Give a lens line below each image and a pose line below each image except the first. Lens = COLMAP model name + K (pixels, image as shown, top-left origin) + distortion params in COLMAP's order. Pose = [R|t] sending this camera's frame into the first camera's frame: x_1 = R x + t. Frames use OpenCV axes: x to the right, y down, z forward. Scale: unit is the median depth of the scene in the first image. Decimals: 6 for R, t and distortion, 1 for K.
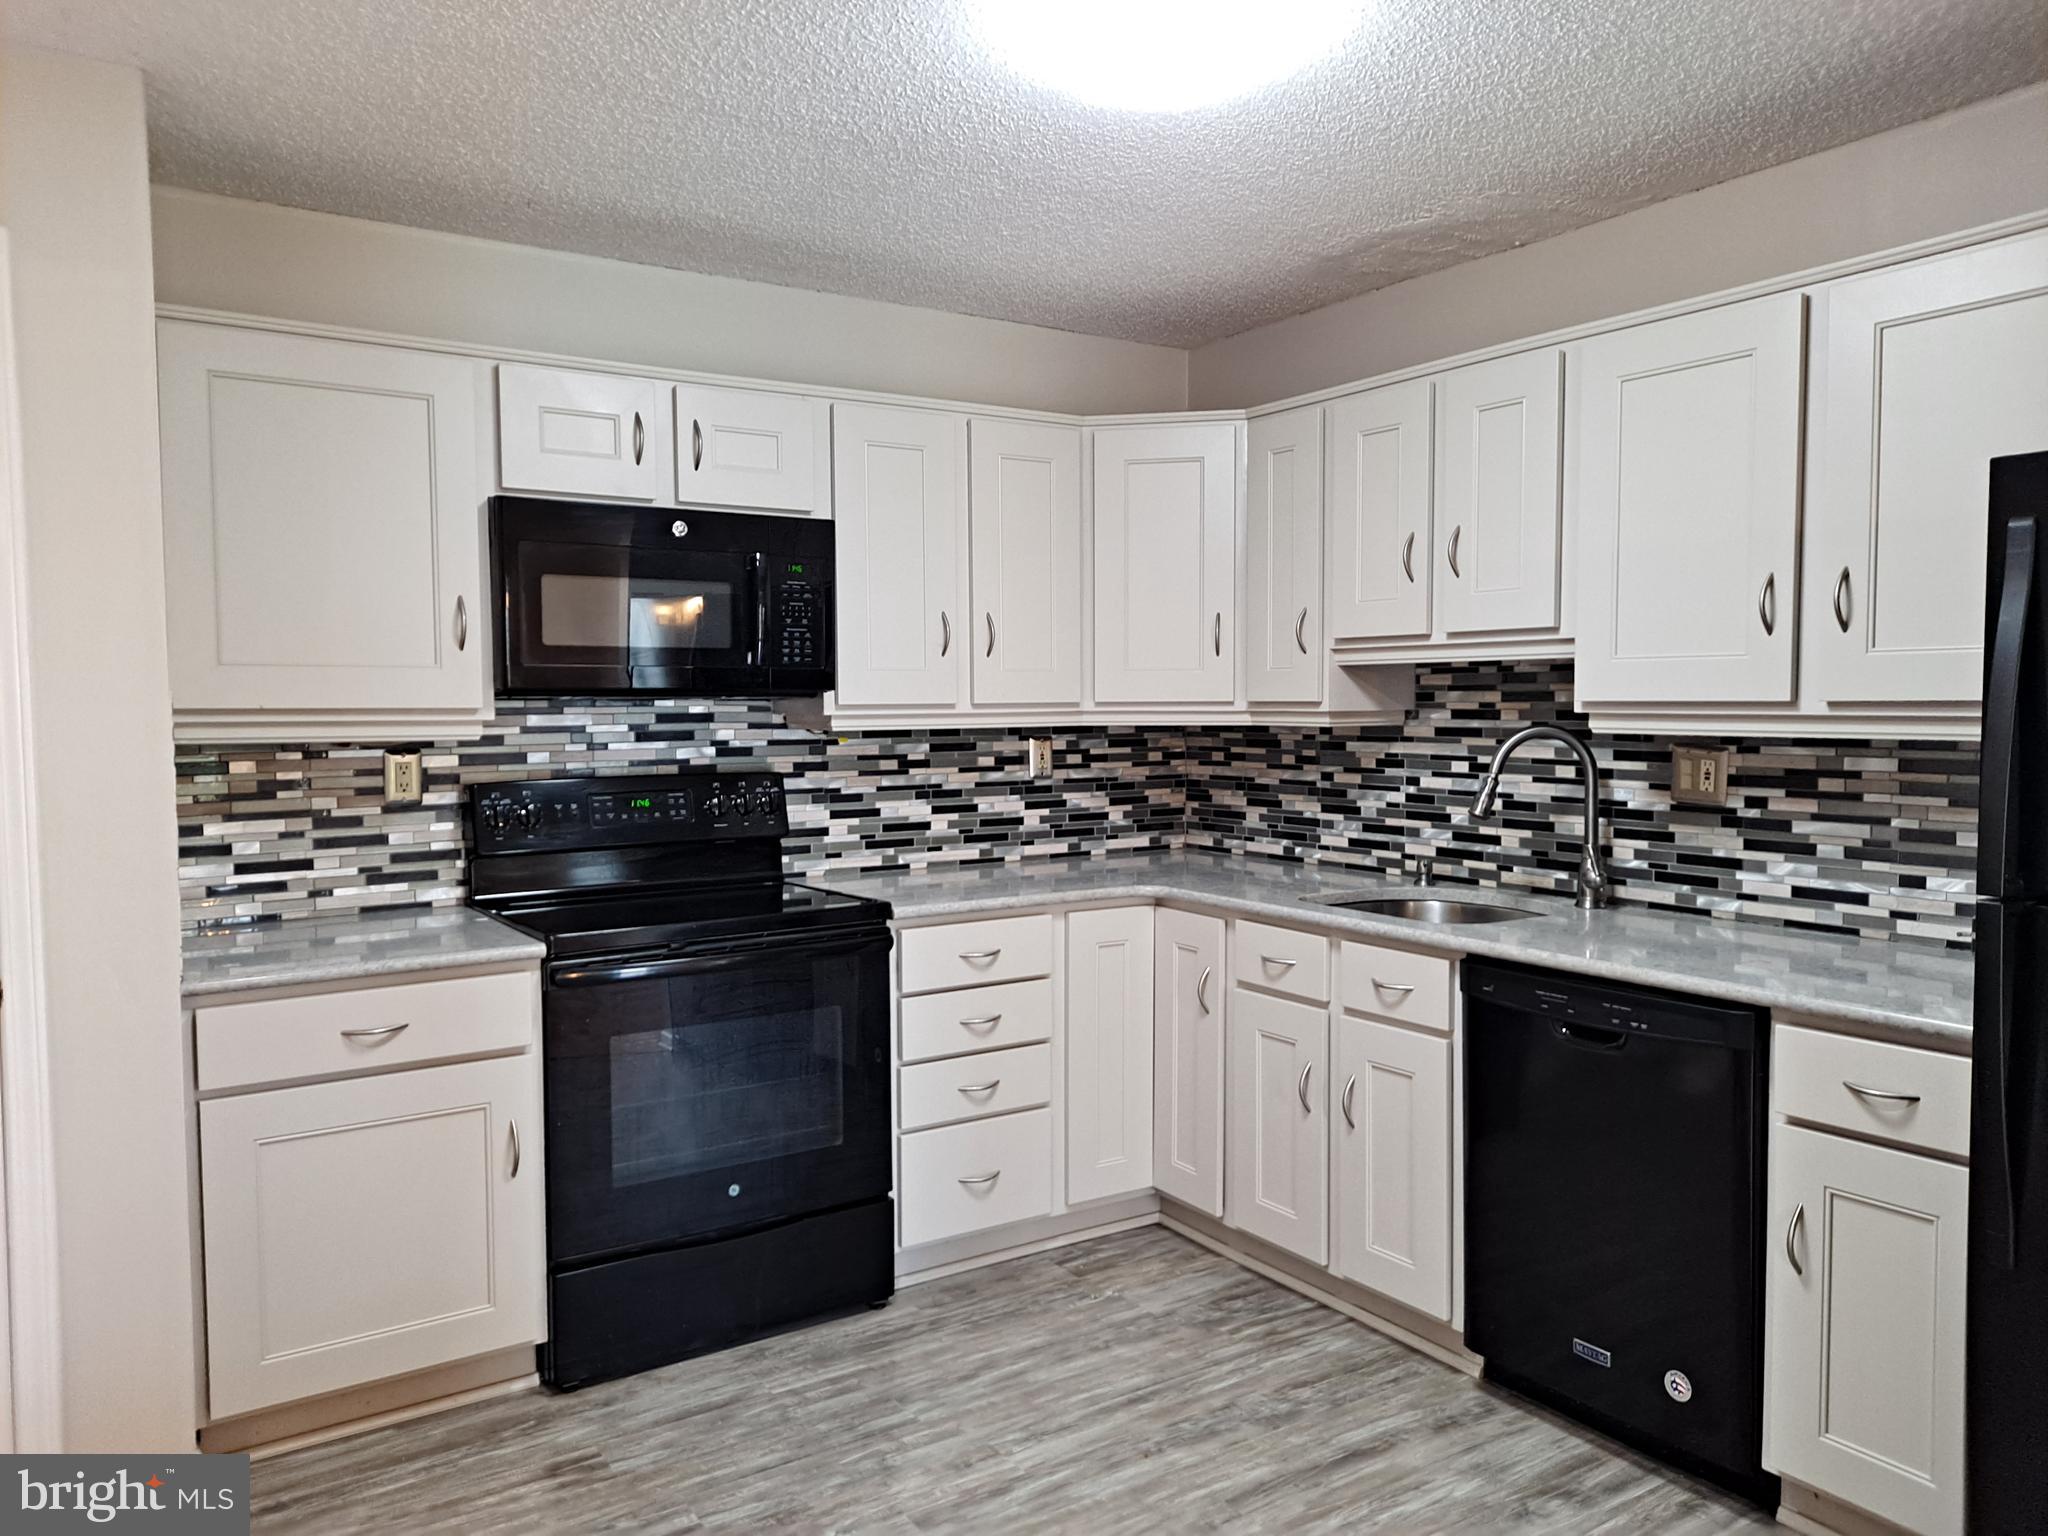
lens RADIAL K [[1511.6, 0, 1043.2], [0, 1511.6, 766.2], [0, 0, 1]] dist [0.040458, -0.022204]
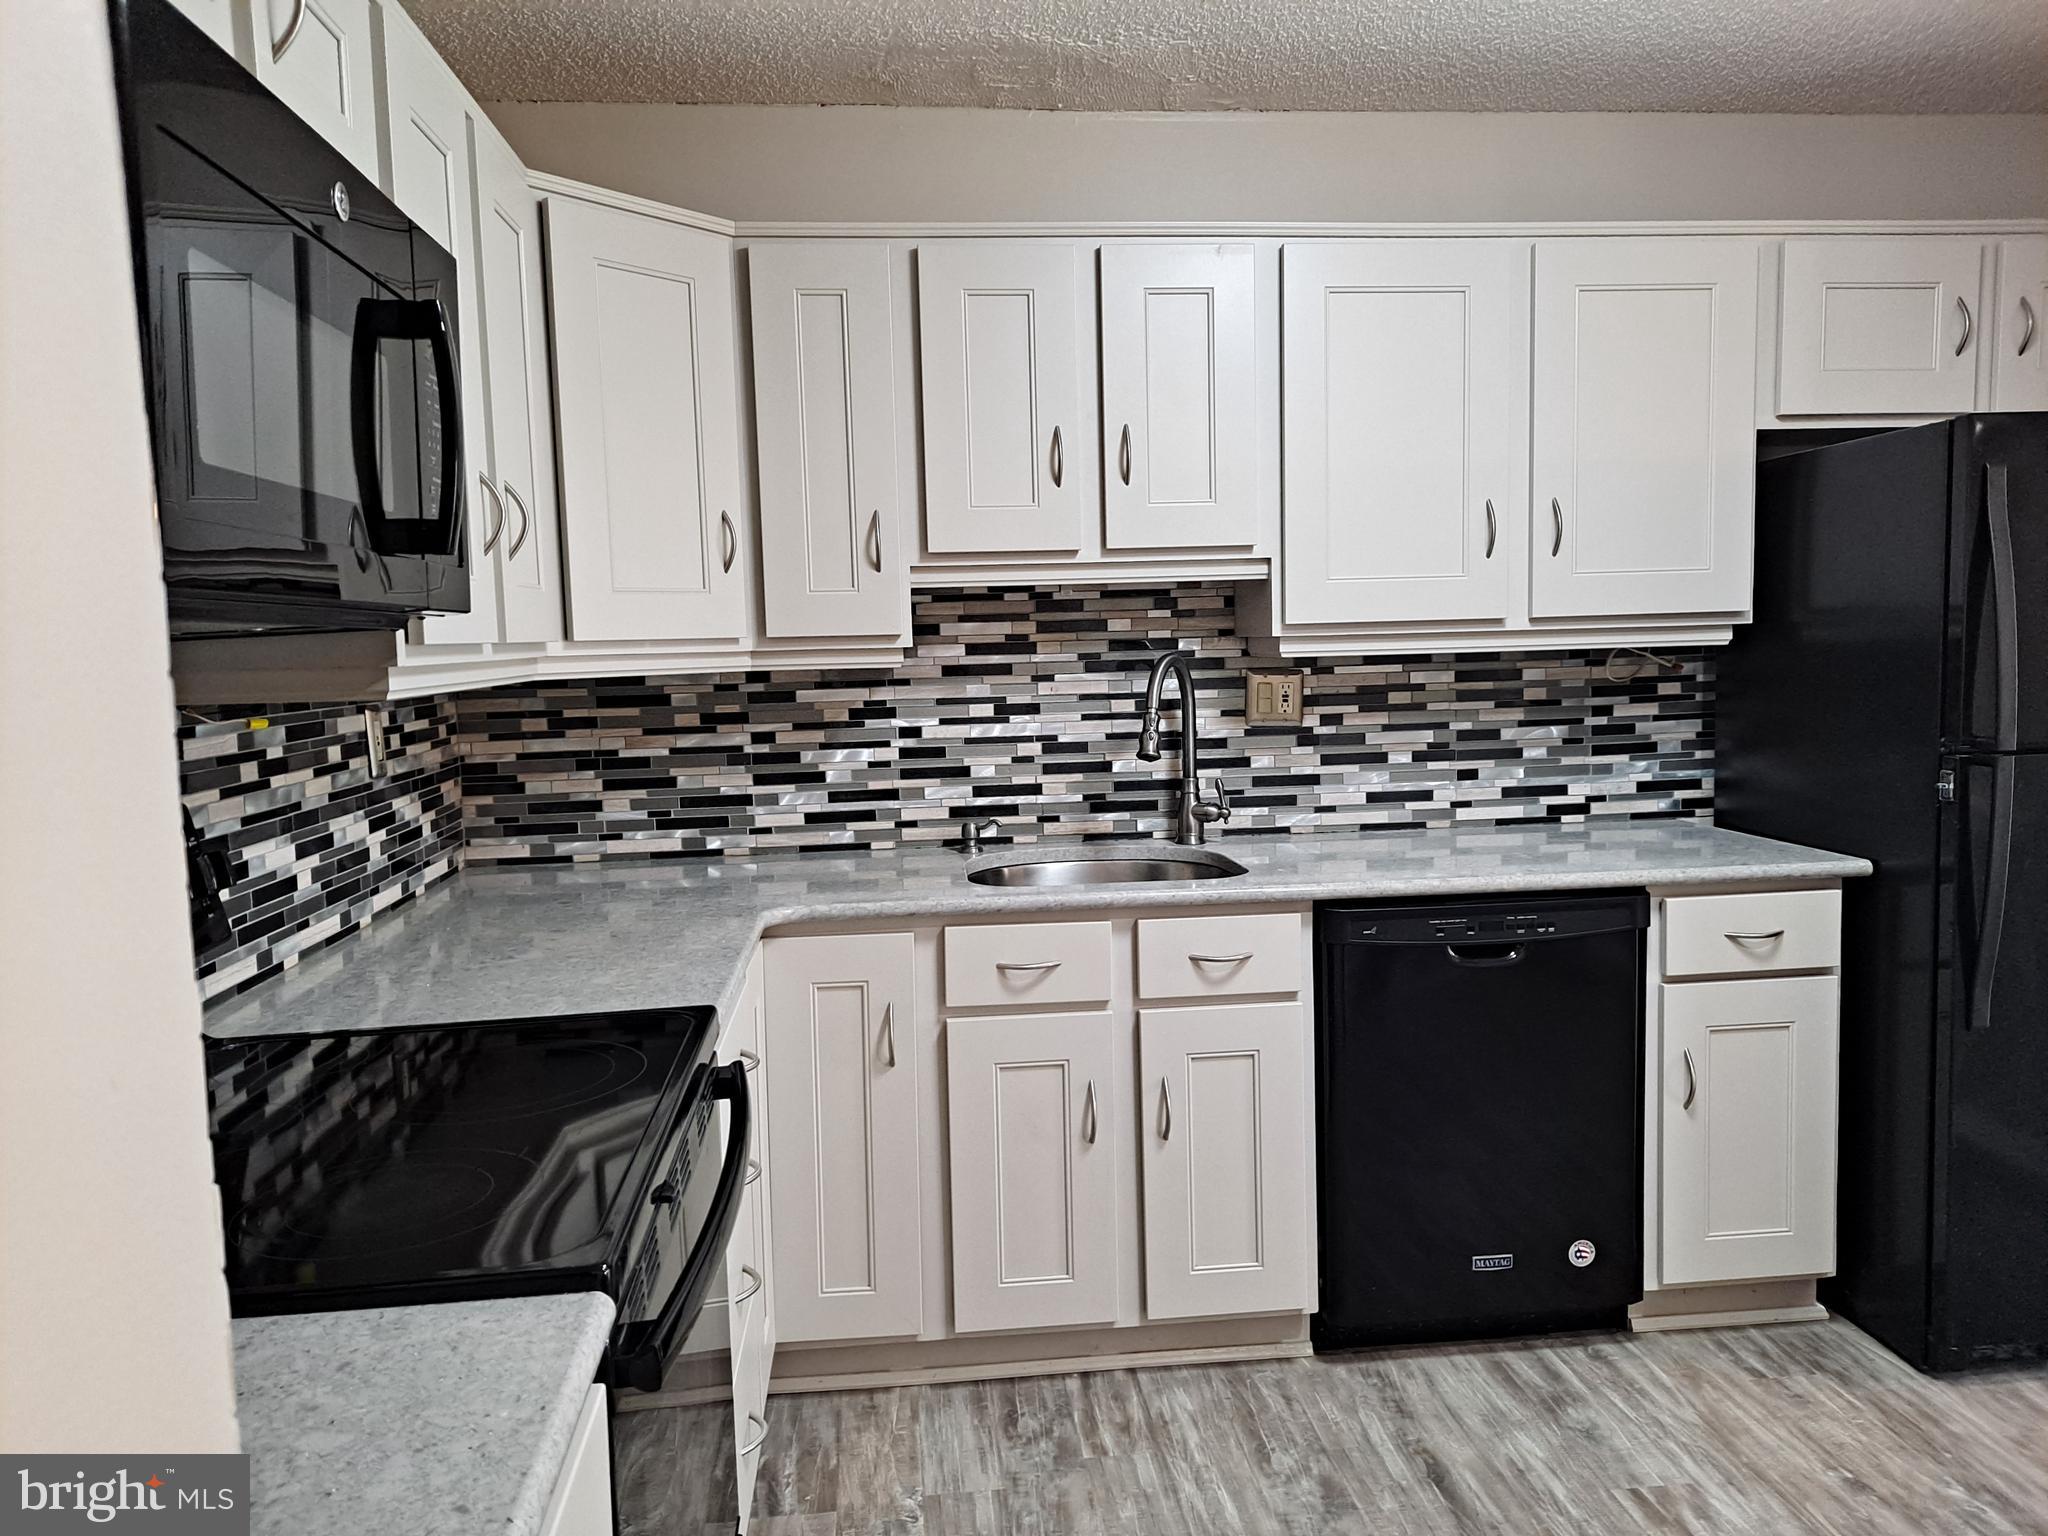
lens RADIAL K [[1511.6, 0, 1036.8], [0, 1511.6, 770.1], [0, 0, 1]] dist [0.040458, -0.022204]
pose [[0.455553, -0.090037, 0.885644, -0.520604], [0.064597, 0.995593, 0.067988, -0.024169], [-0.887862, 0.026238, 0.459361, 0.641455]]
